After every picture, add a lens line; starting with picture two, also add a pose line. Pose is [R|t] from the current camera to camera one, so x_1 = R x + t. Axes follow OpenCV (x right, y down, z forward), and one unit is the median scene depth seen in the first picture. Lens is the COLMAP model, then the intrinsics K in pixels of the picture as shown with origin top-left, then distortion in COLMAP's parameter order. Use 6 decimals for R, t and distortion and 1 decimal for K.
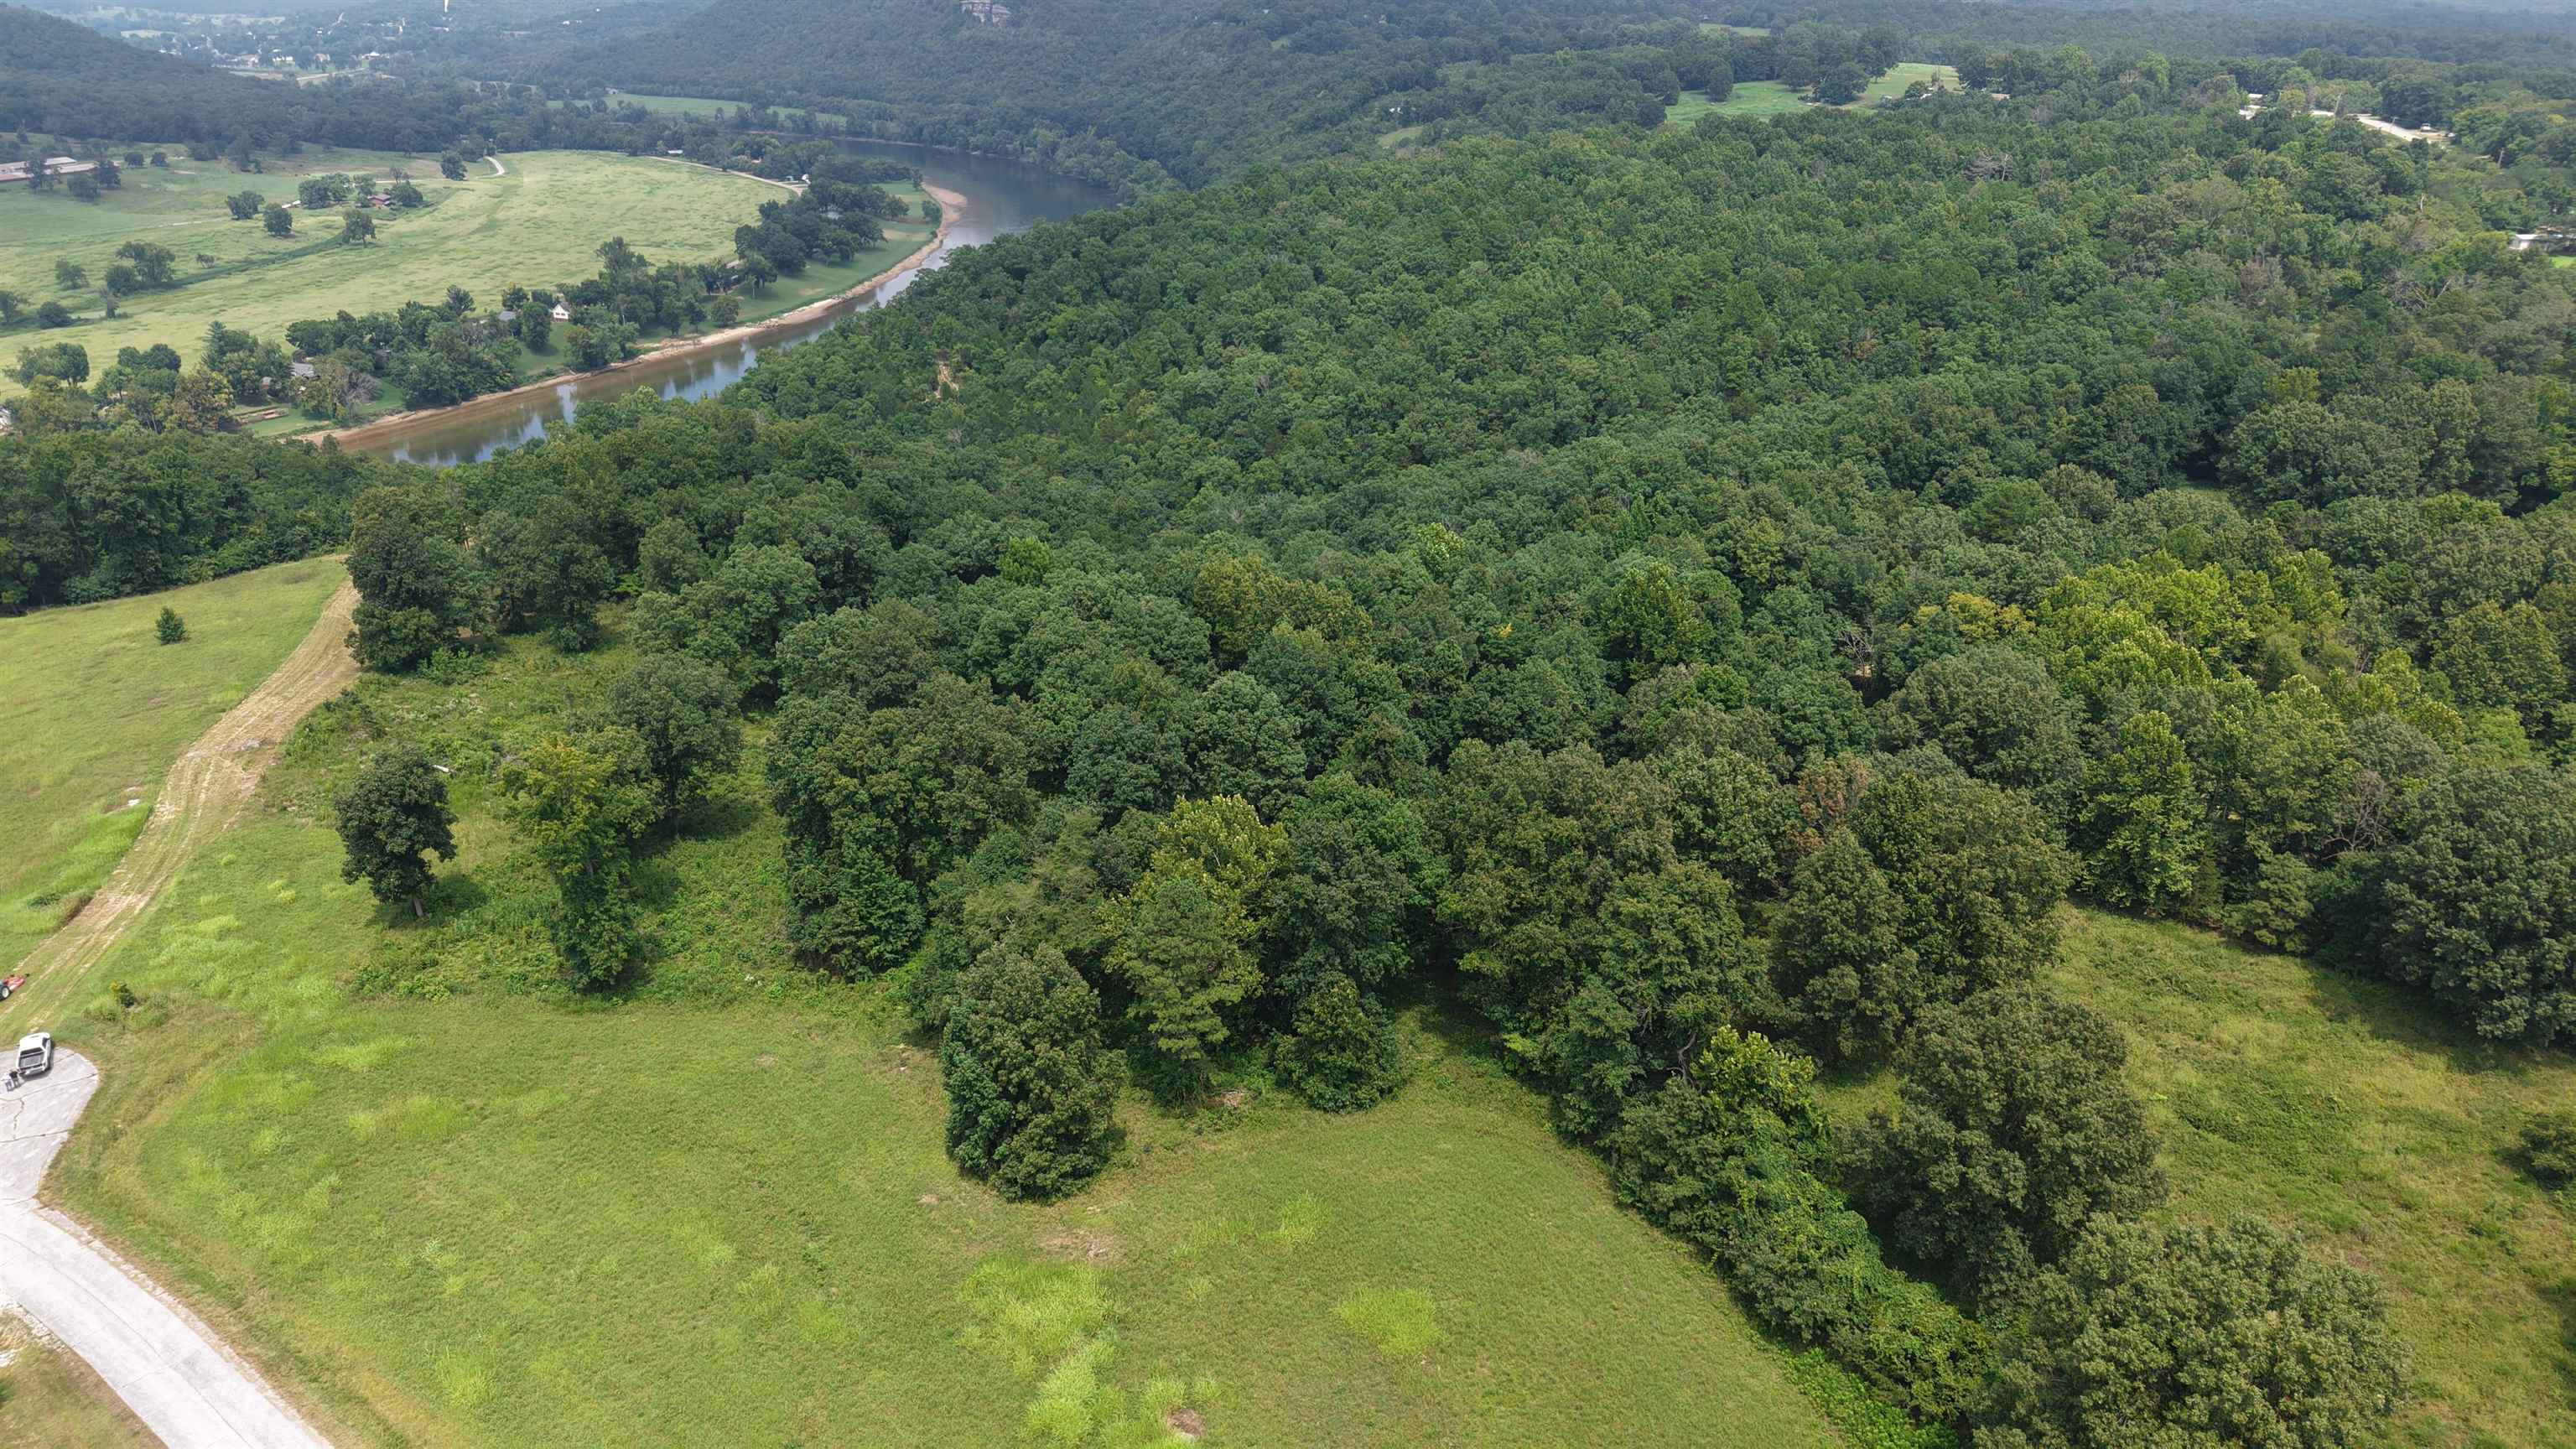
lens RADIAL K [[1723.6, 0, 1286.8], [0, 1723.6, 723.4], [0, 0, 1]] dist [-0.010571, -0.007350]
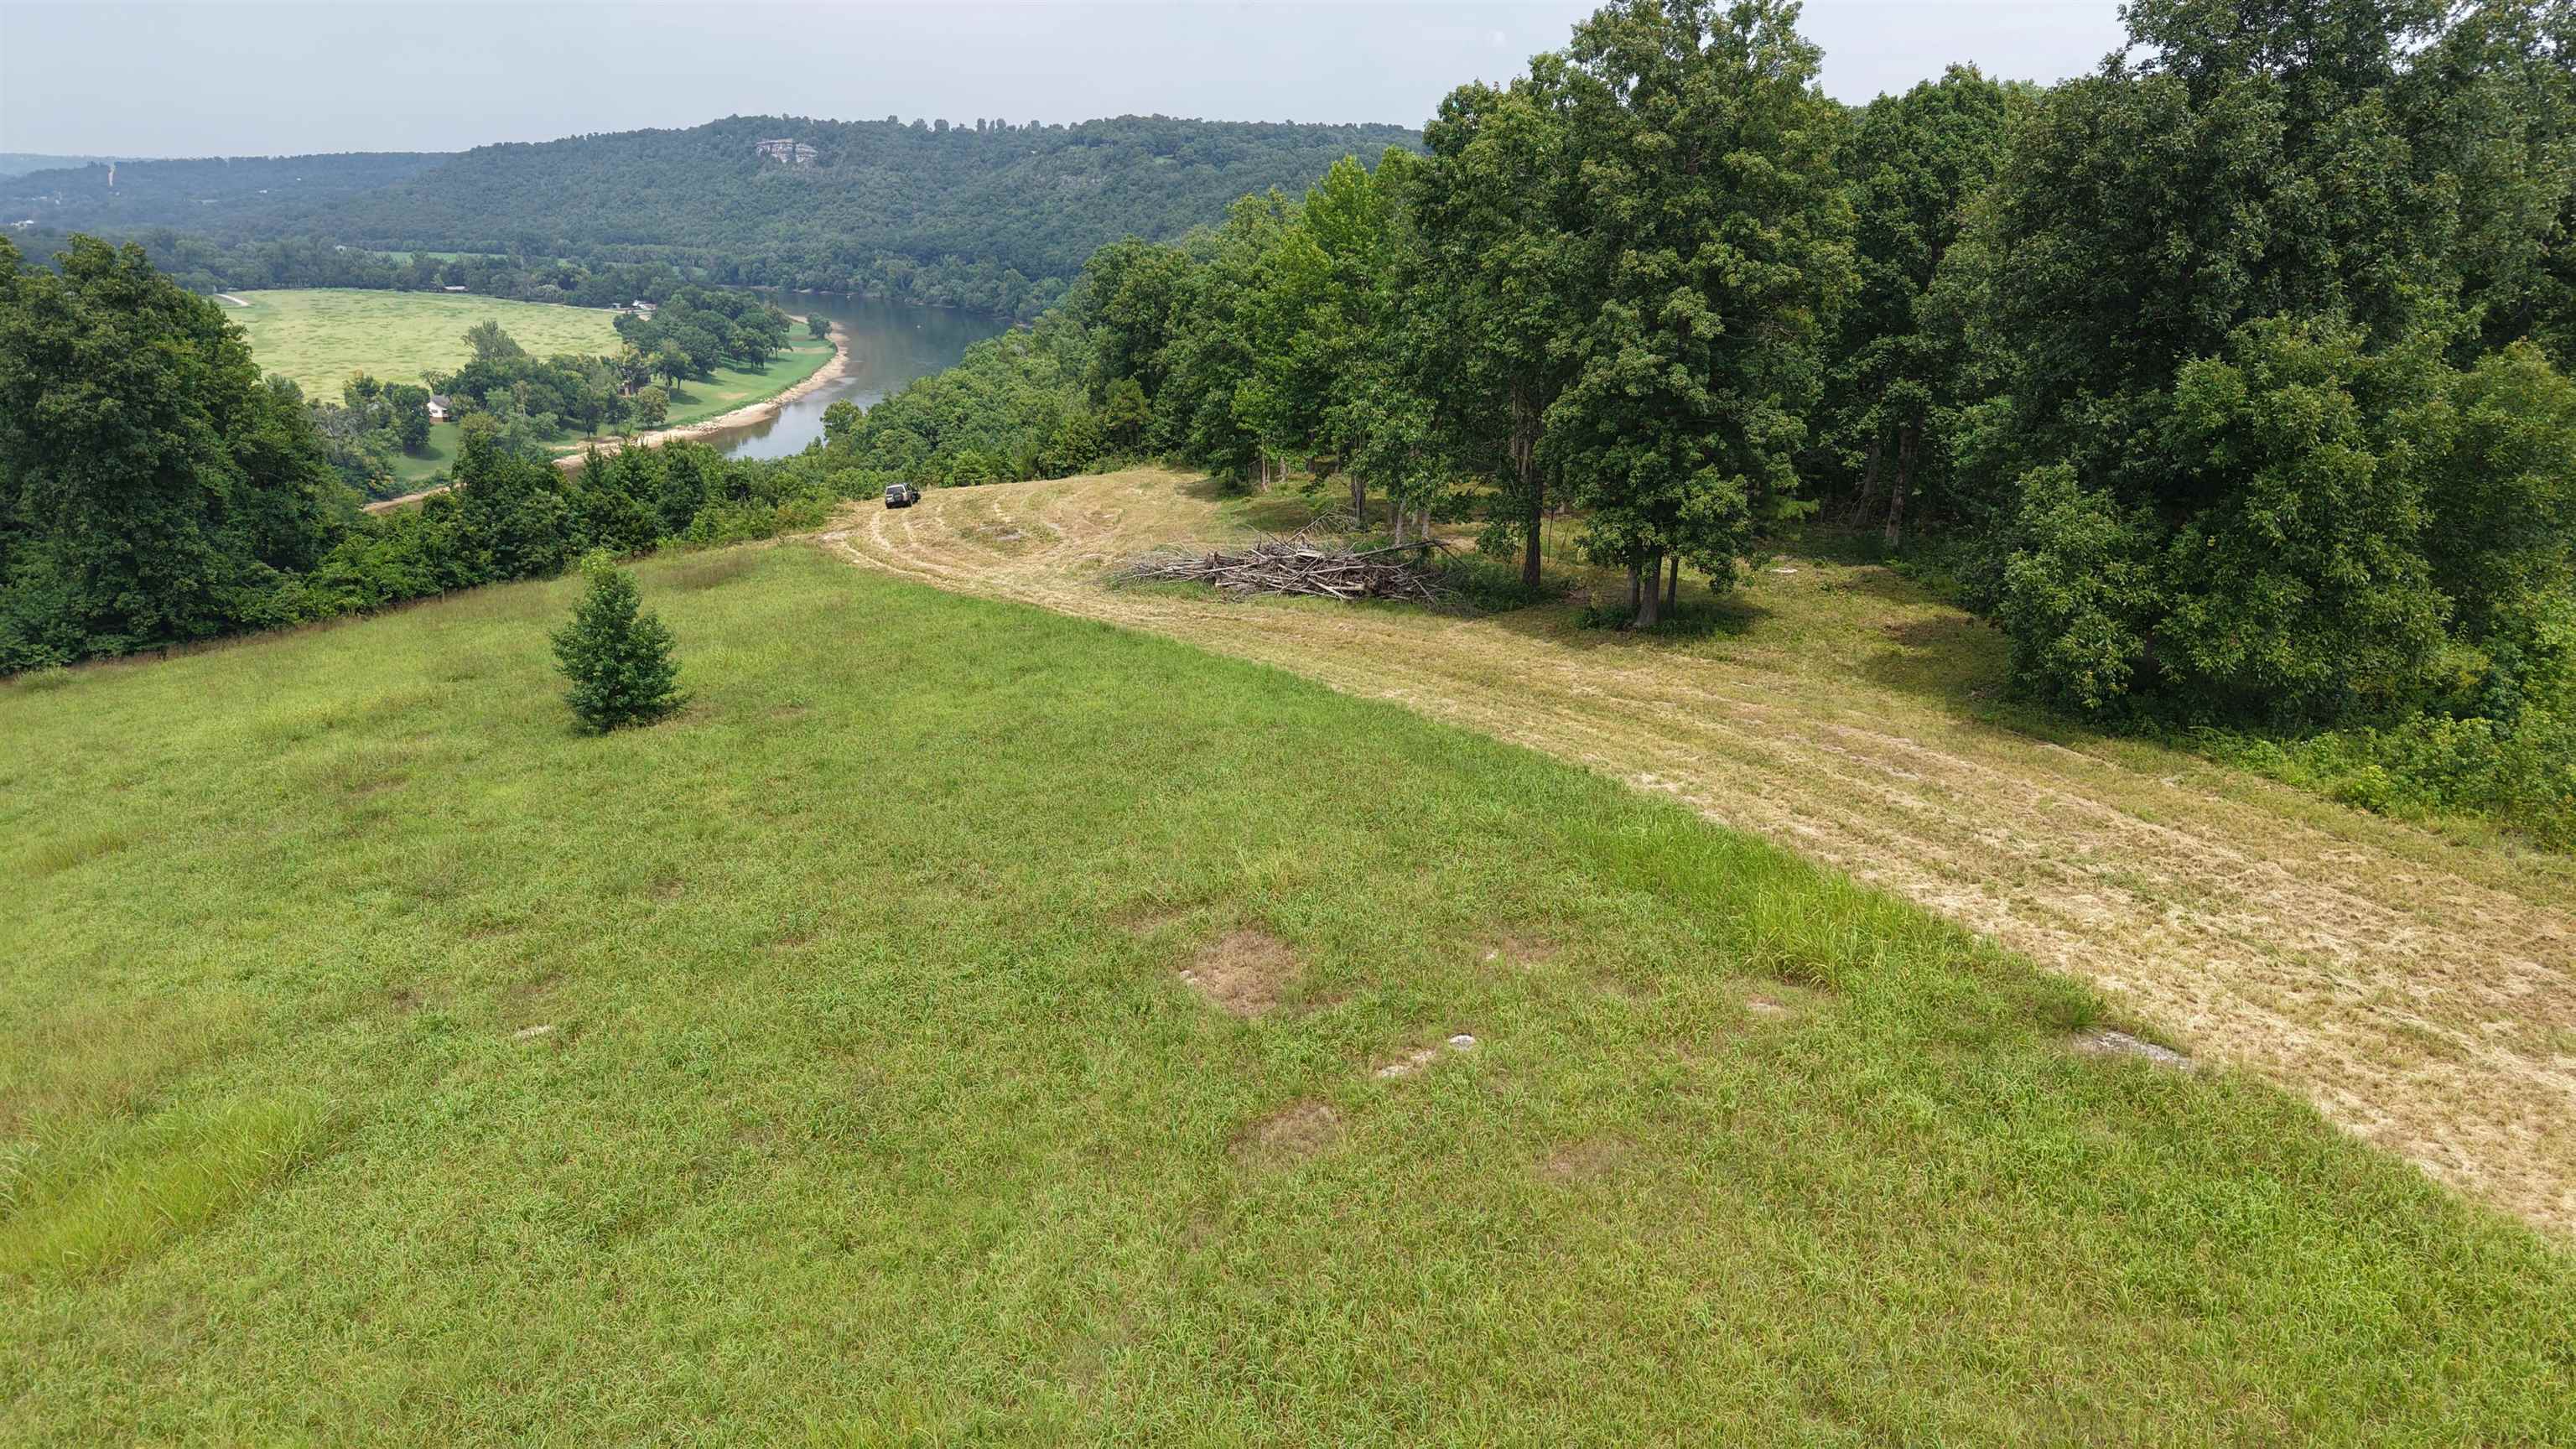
lens RADIAL K [[1723.6, 0, 1289.4], [0, 1723.6, 726.3], [0, 0, 1]] dist [-0.010571, -0.007350]
pose [[0.985133, -0.056670, 0.162177, -0.175884], [0.073553, 0.992258, -0.100070, -0.005961], [-0.155251, 0.110511, 0.981674, 0.226595]]
